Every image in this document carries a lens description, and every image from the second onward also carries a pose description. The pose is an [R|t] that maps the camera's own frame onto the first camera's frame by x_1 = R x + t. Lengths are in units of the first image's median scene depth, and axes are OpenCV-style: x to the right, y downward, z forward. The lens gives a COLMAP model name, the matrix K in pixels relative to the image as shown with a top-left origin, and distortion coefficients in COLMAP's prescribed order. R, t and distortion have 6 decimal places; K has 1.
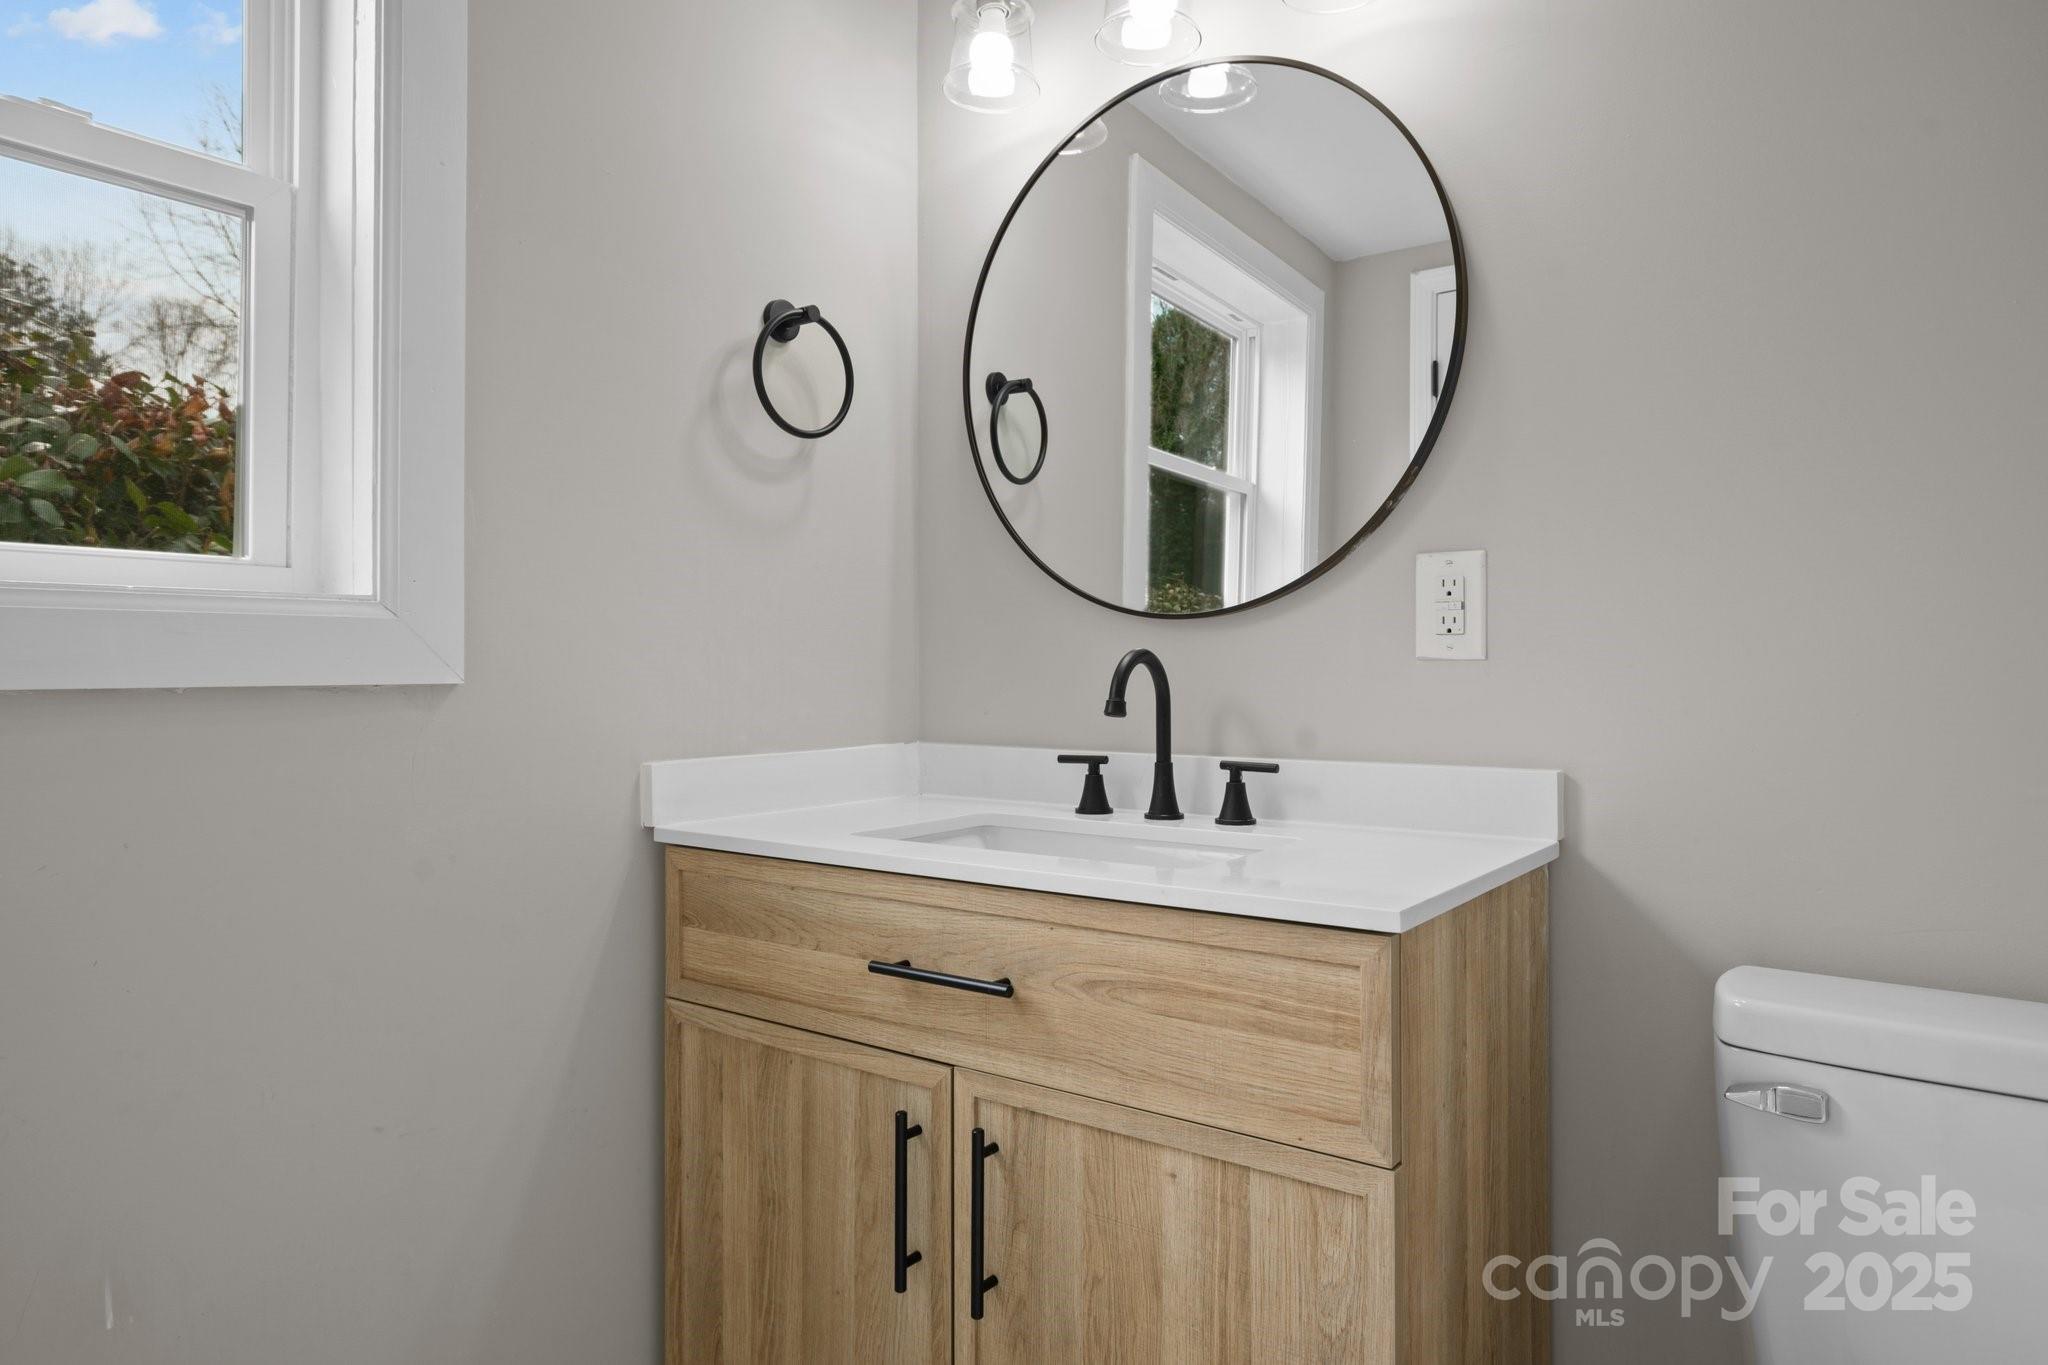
lens RADIAL K [[1240.4, 0, 1034.2], [0, 1240.4, 677.1], [0, 0, 1]] dist [0.002556, 0.002101]
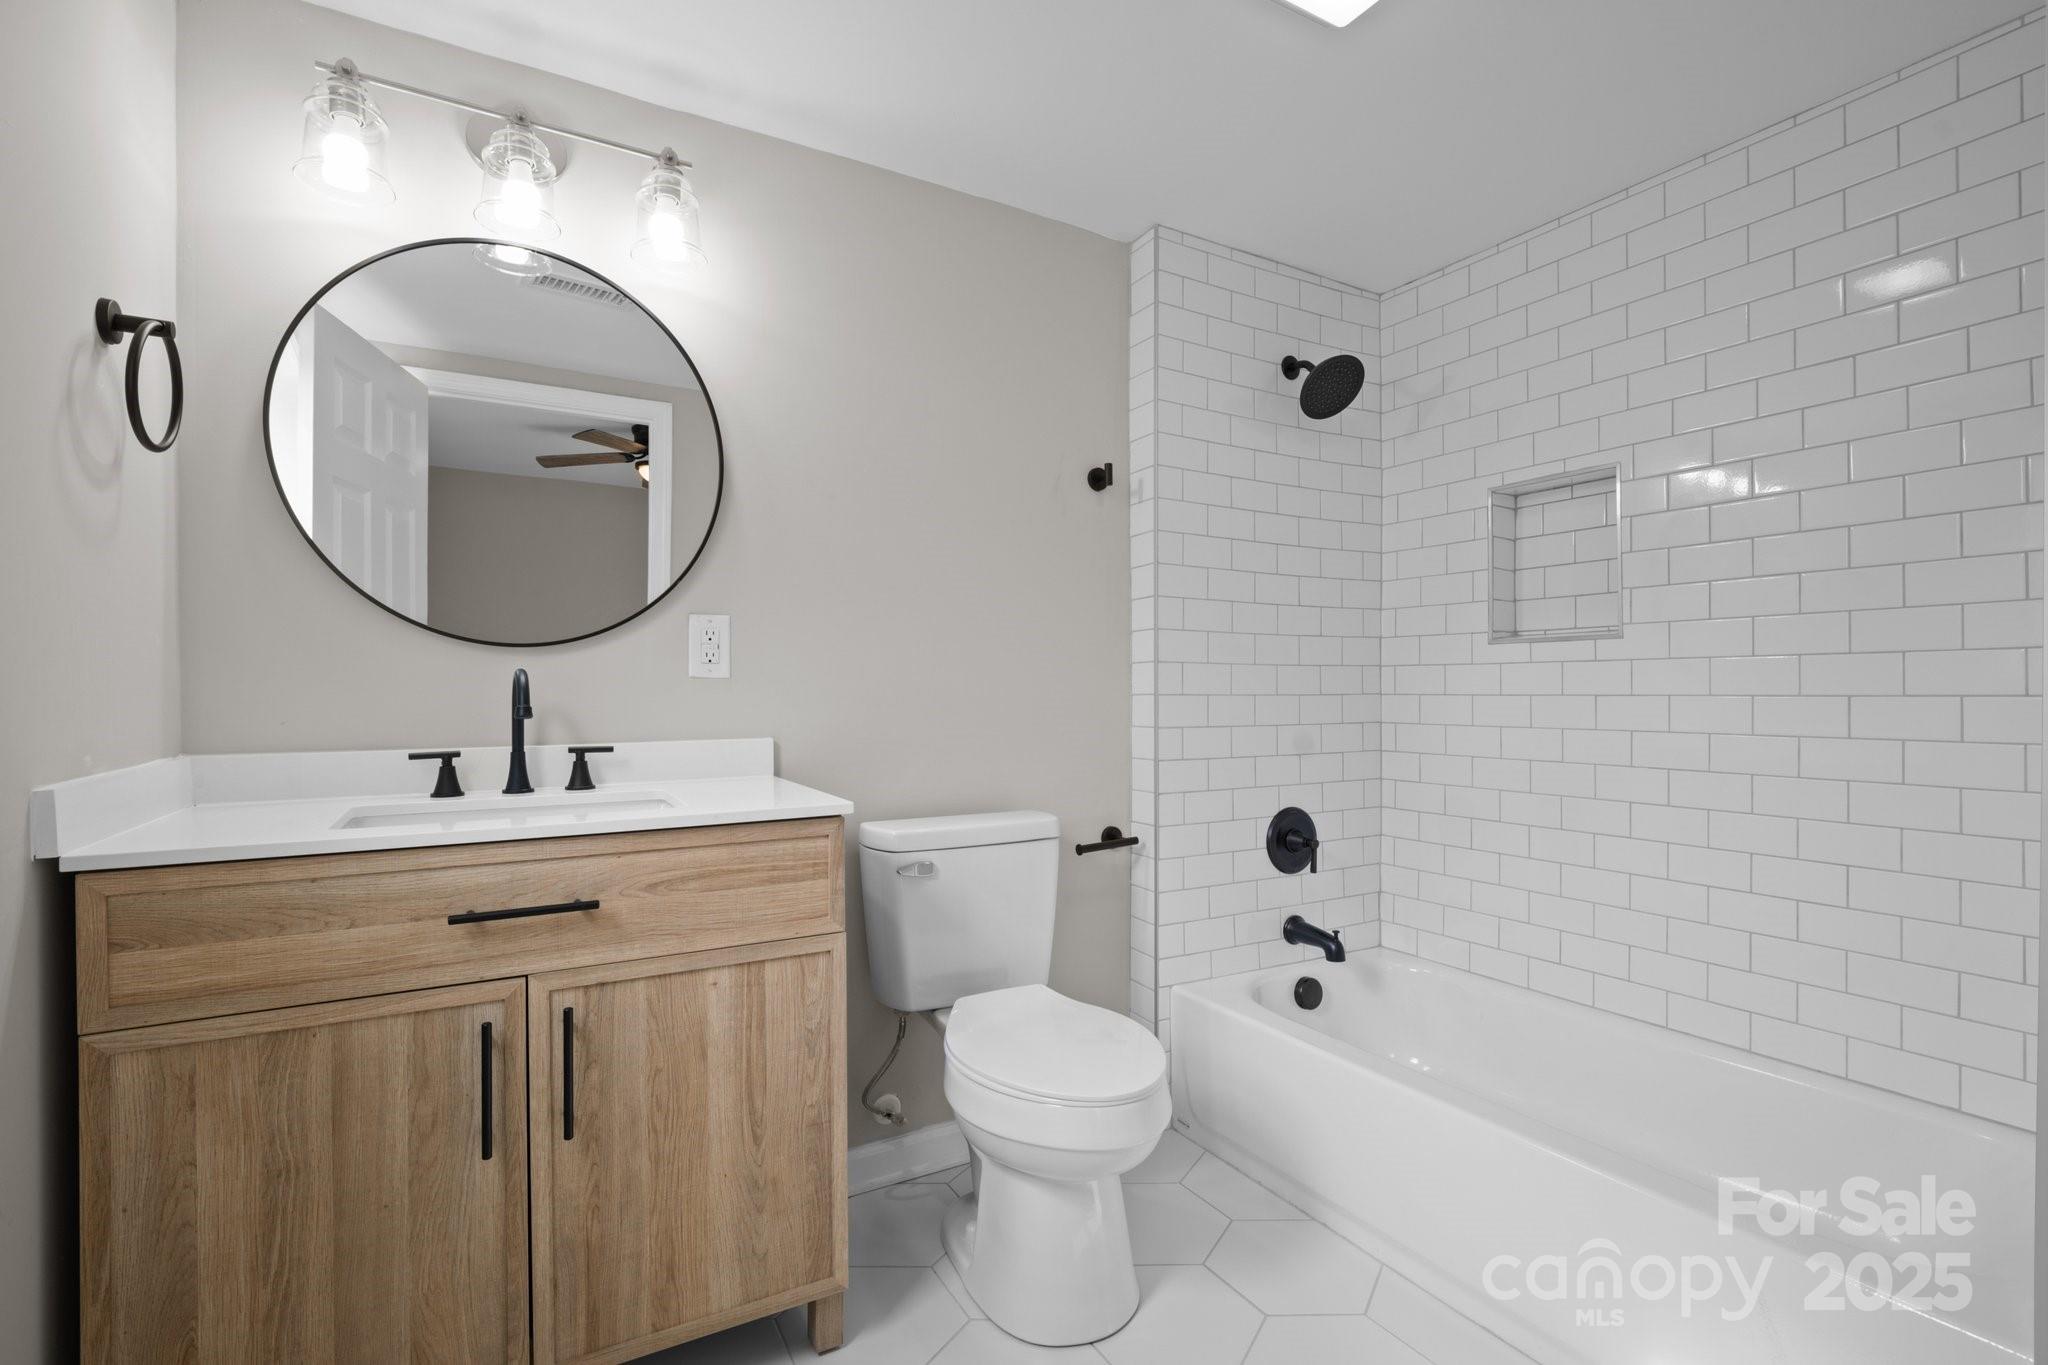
lens RADIAL K [[956.6, 0, 1039.4], [0, 956.6, 681.8], [0, 0, 1]] dist [-0.013378, 0.003389]
pose [[0.407133, -0.002365, 0.913366, -0.720044], [0.002686, 0.999995, 0.001392, -0.009698], [-0.913365, 0.001887, 0.407138, 0.049792]]
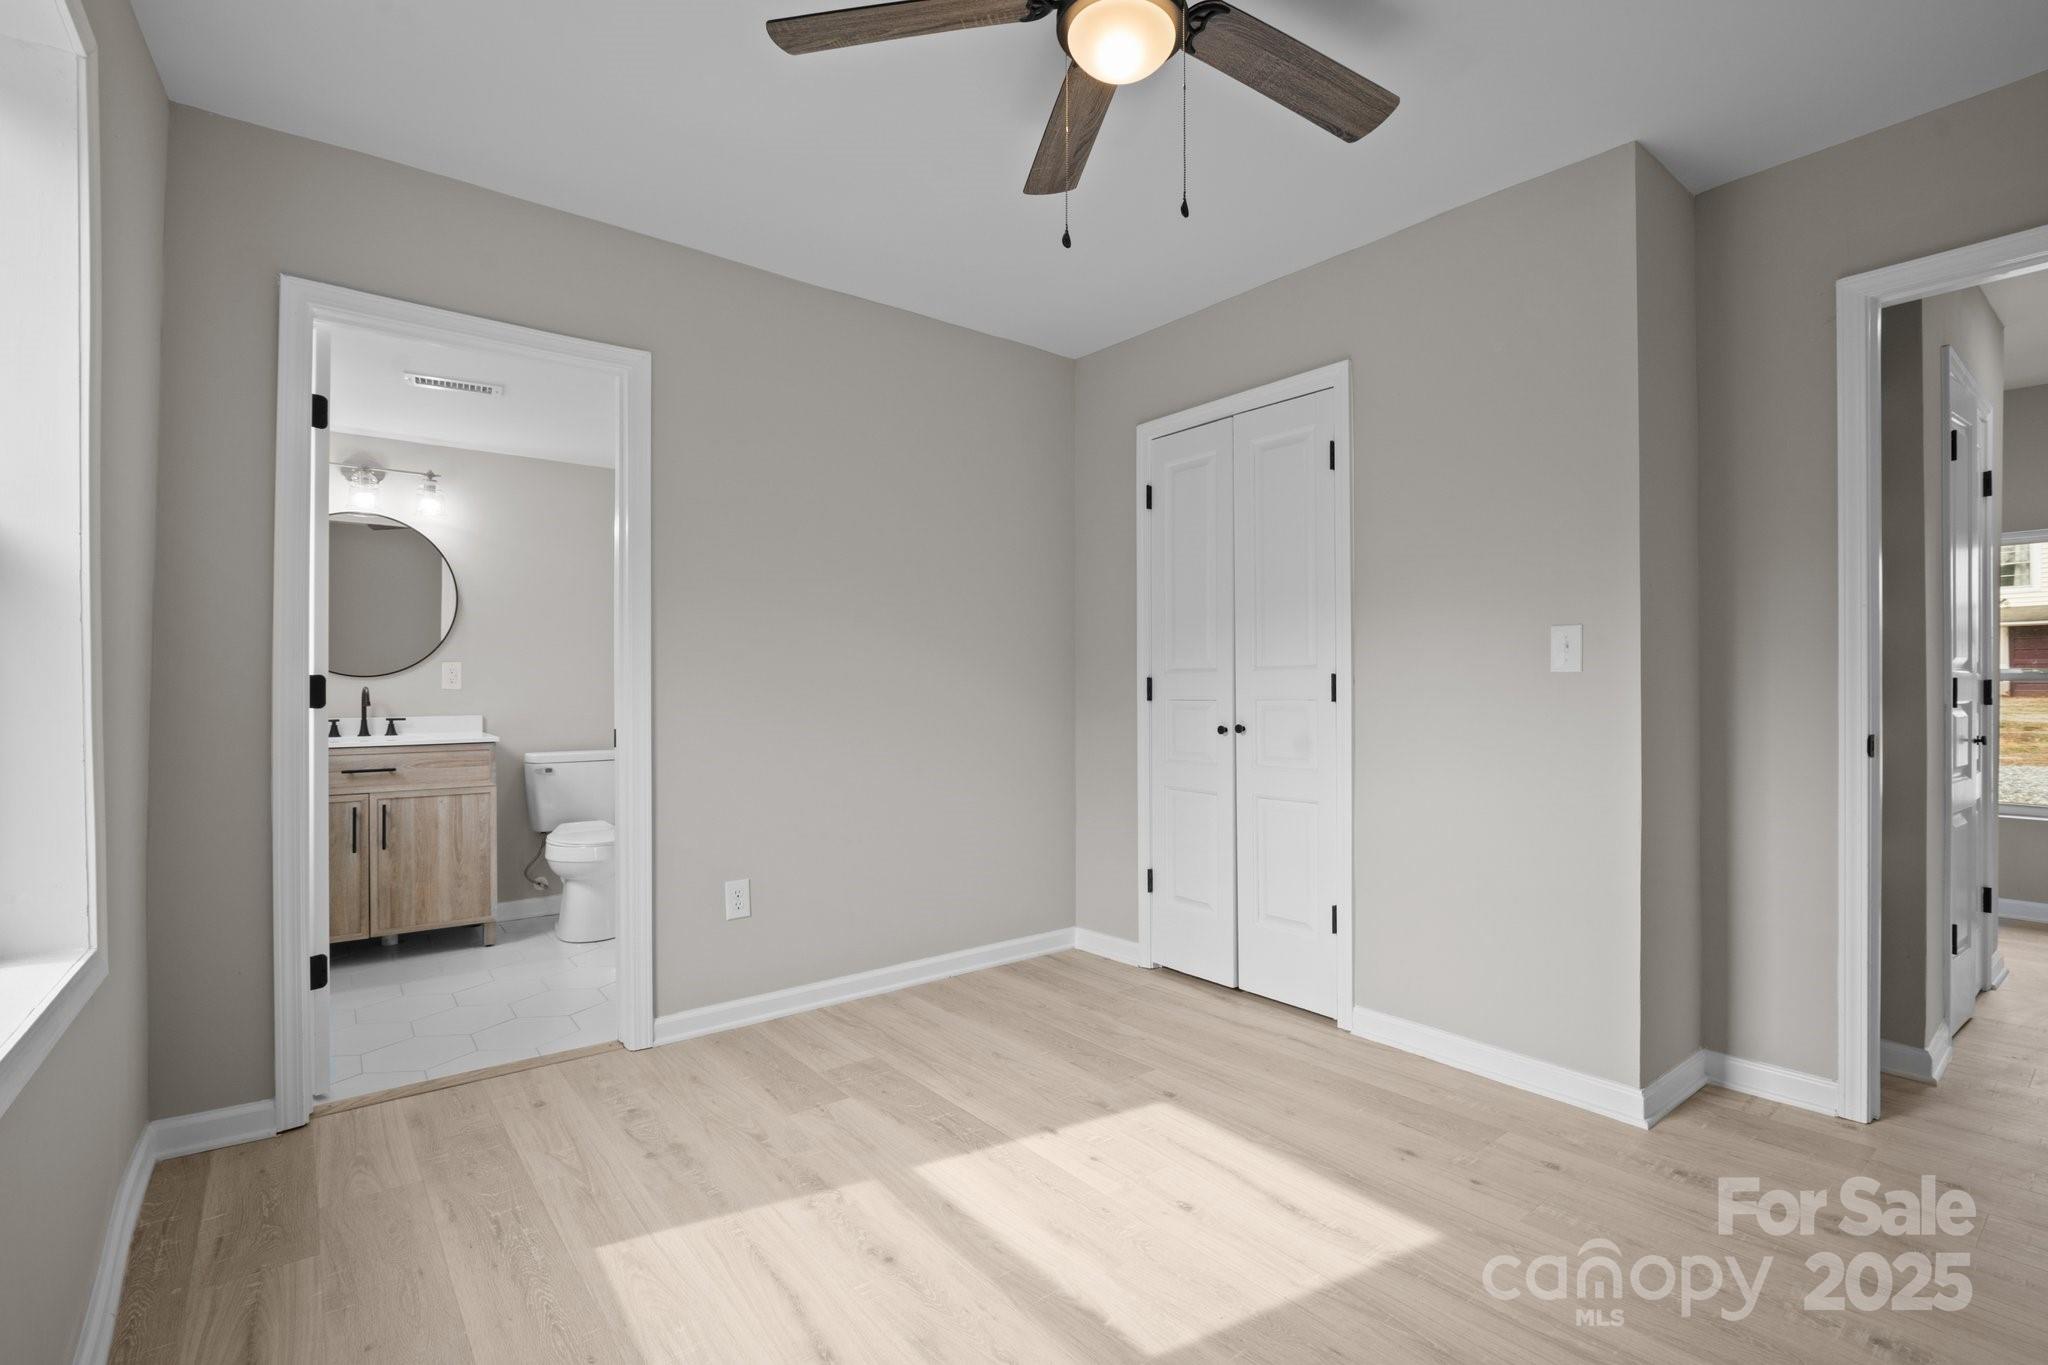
lens RADIAL K [[956.6, 0, 1025.8], [0, 956.6, 684.6], [0, 0, 1]] dist [-0.013378, 0.003389]
pose [[0.293493, -0.005976, 0.955942, -2.141656], [-0.001654, 0.999976, 0.006759, -0.054854], [-0.955960, -0.003564, 0.293476, -1.731384]]
